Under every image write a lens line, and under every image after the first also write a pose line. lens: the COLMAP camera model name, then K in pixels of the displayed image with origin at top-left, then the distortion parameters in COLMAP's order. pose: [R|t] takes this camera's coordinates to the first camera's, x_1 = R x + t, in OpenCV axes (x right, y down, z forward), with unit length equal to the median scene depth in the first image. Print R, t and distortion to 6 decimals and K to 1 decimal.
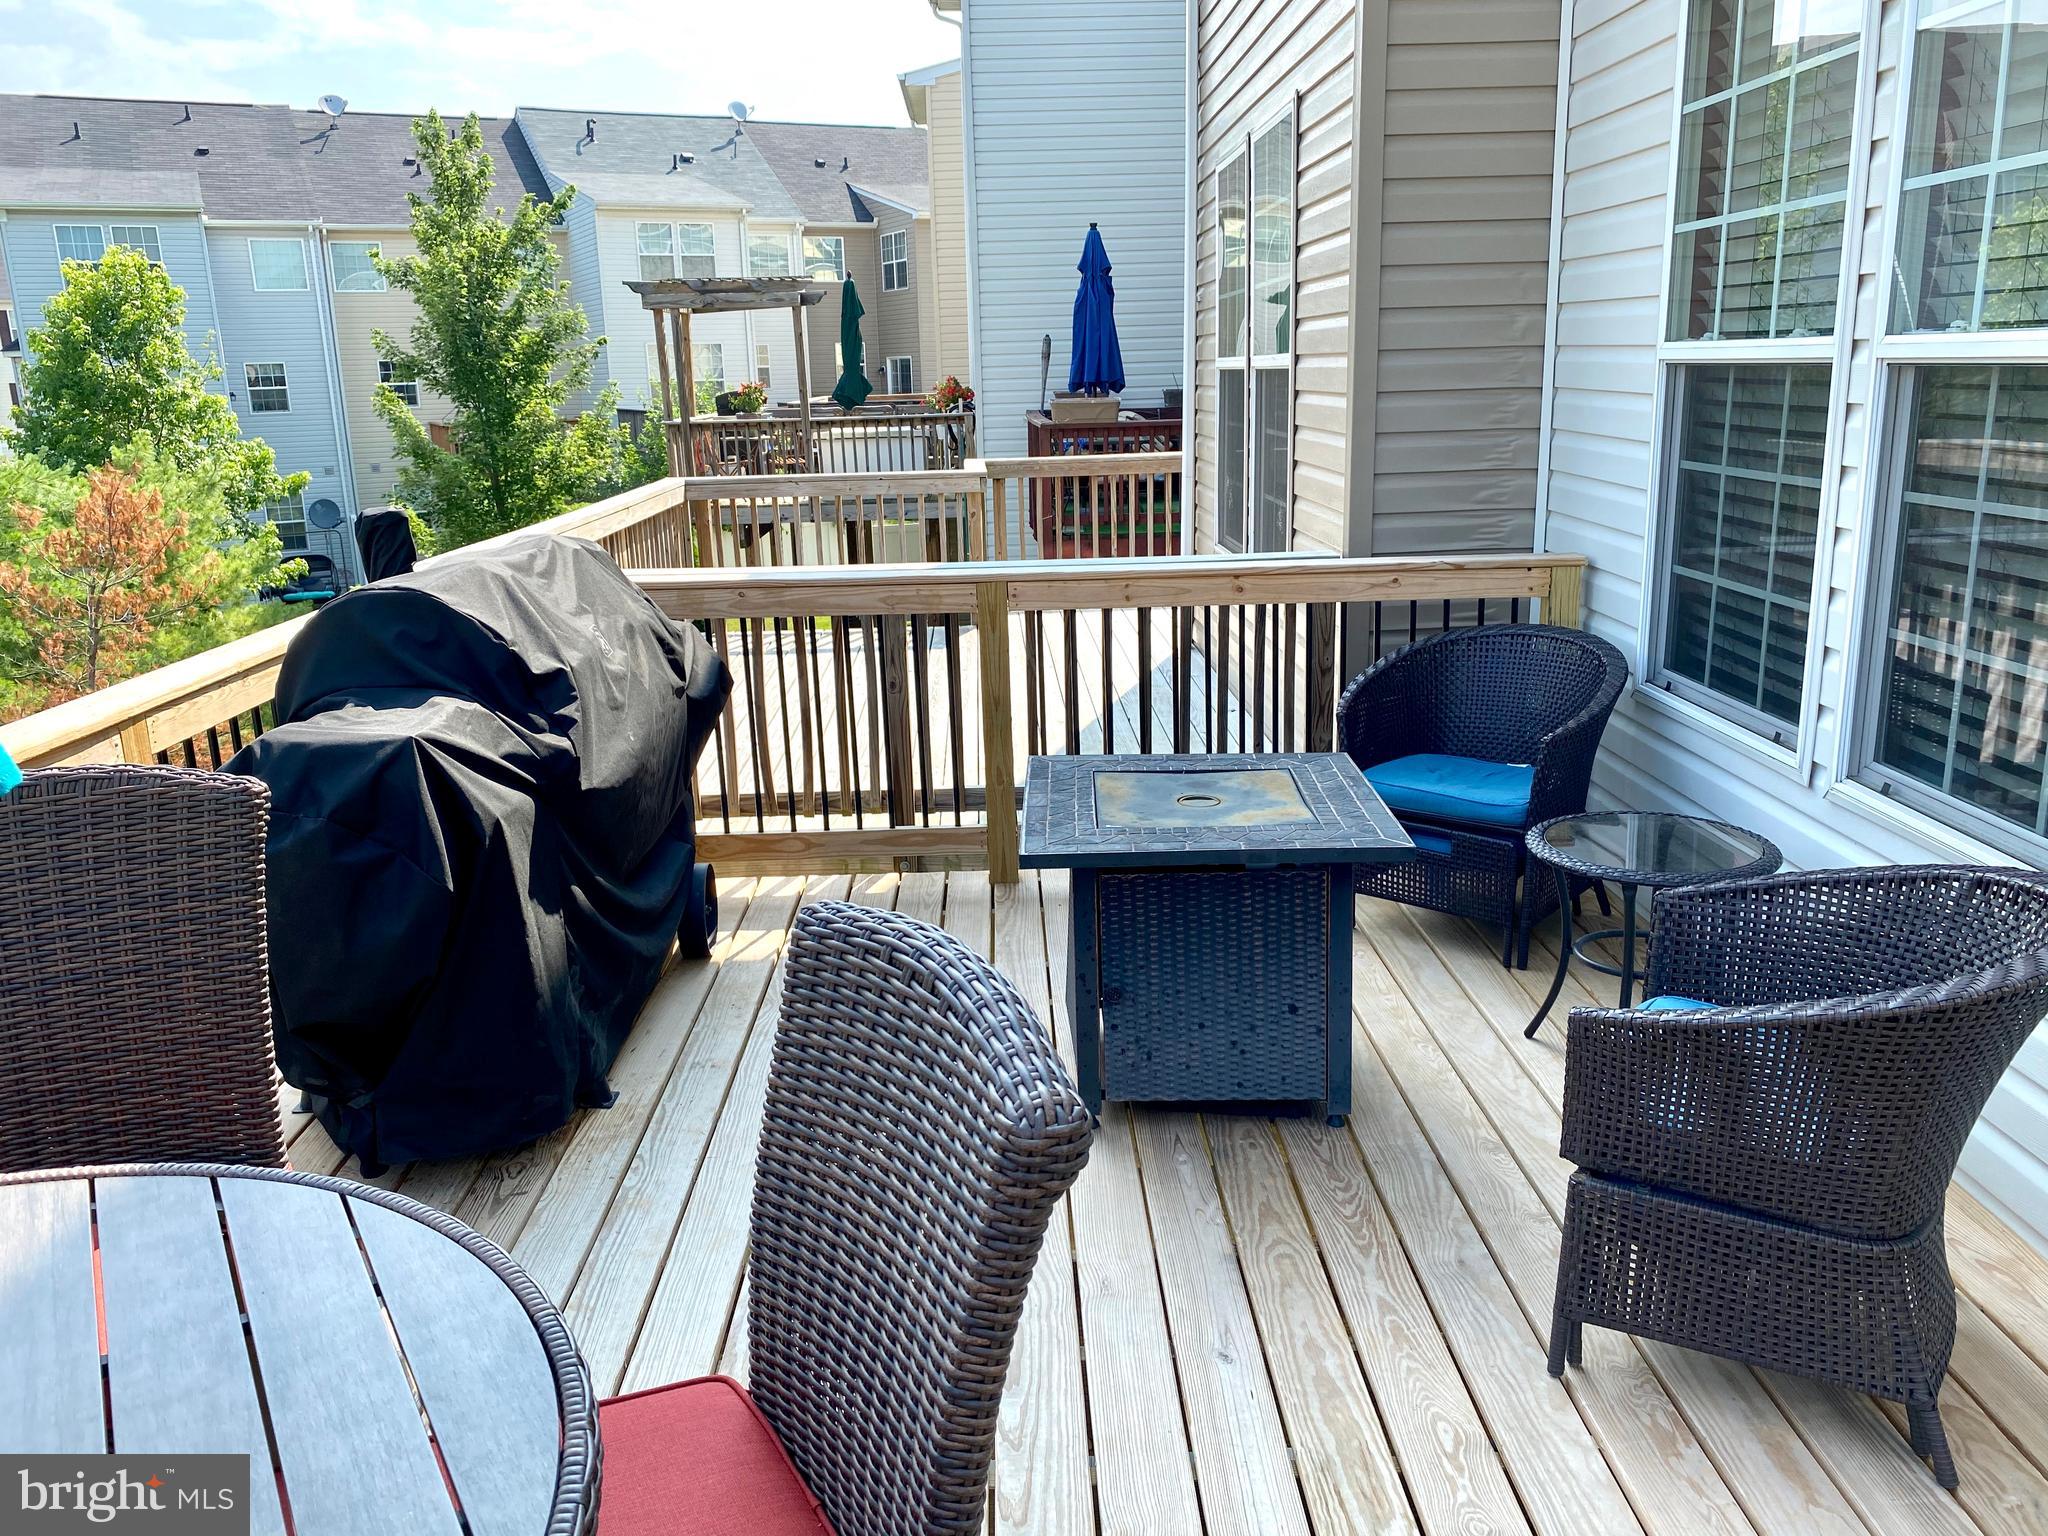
lens RADIAL K [[1553.9, 0, 1028.3], [0, 1553.9, 771.9], [0, 0, 1]] dist [0.022921, -0.034452]
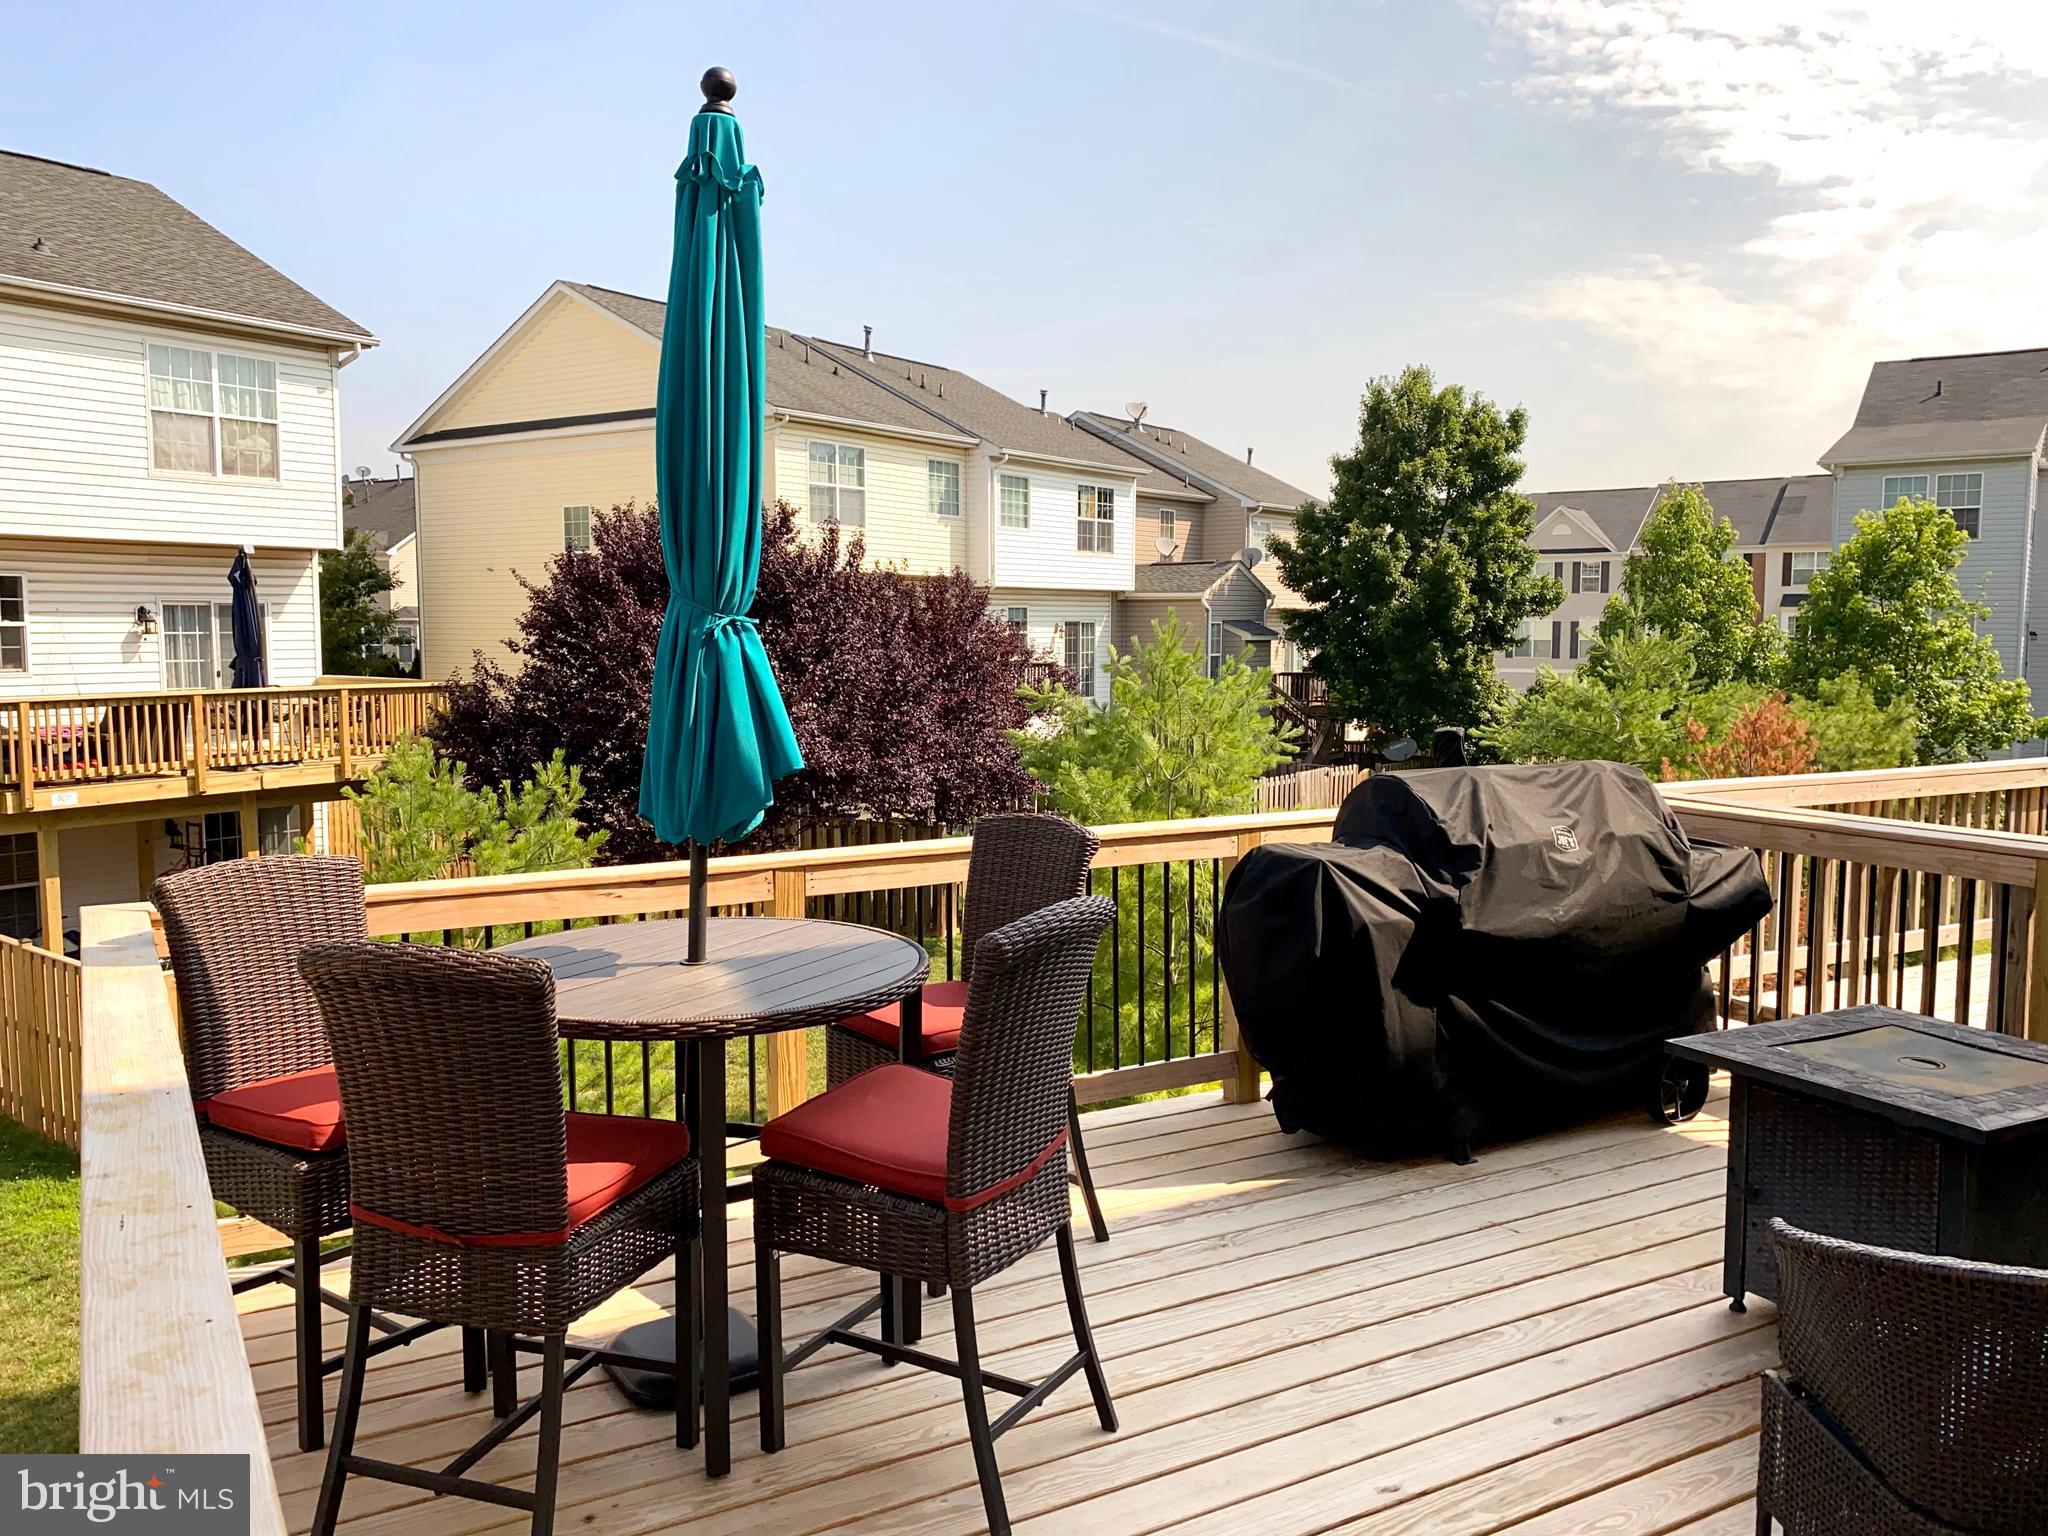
lens RADIAL K [[1553.9, 0, 1008.2], [0, 1553.9, 785.8], [0, 0, 1]] dist [0.022921, -0.034452]
pose [[0.471227, 0.116320, -0.874308, 0.192776], [-0.233291, 0.972400, 0.003633, -0.006155], [0.850600, 0.202257, 0.485358, -0.019721]]
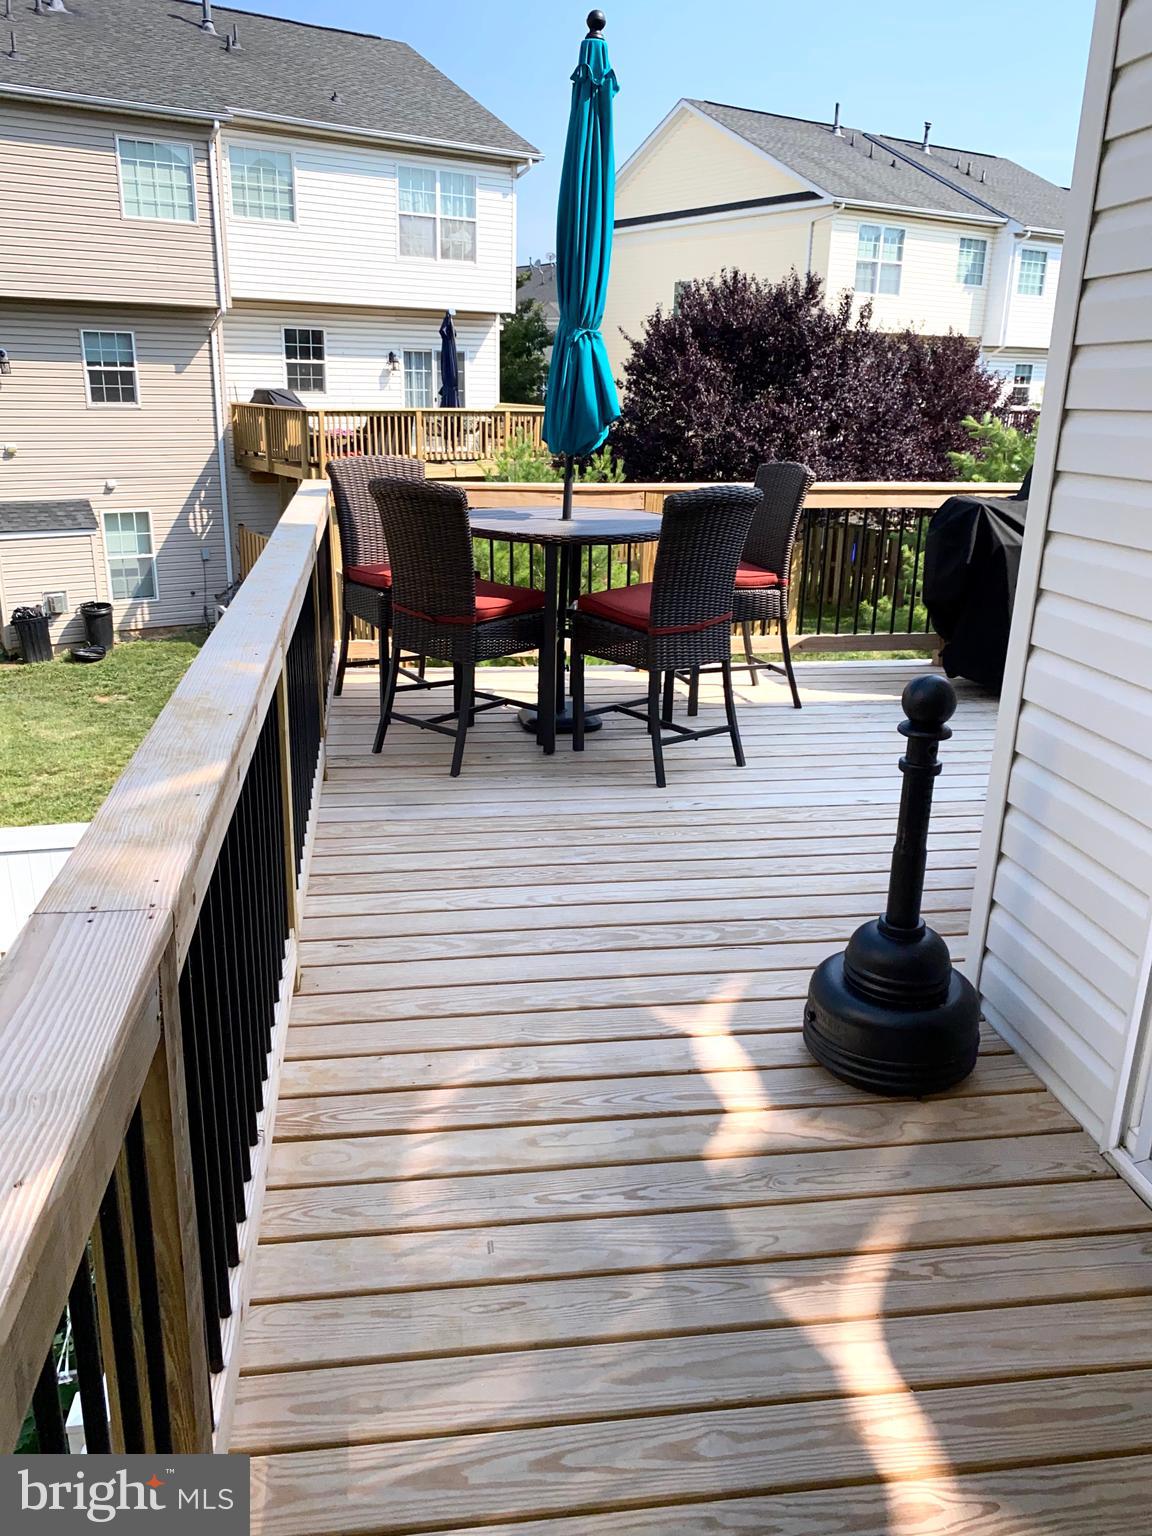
lens RADIAL K [[1165.4, 0, 582.5], [0, 1165.4, 753.7], [0, 0, 1]] dist [0.022921, -0.034452]
pose [[0.125870, 0.332139, -0.934794, 0.336842], [-0.270399, 0.918097, 0.289797, -0.005429], [0.954485, 0.216290, 0.205370, 0.013628]]
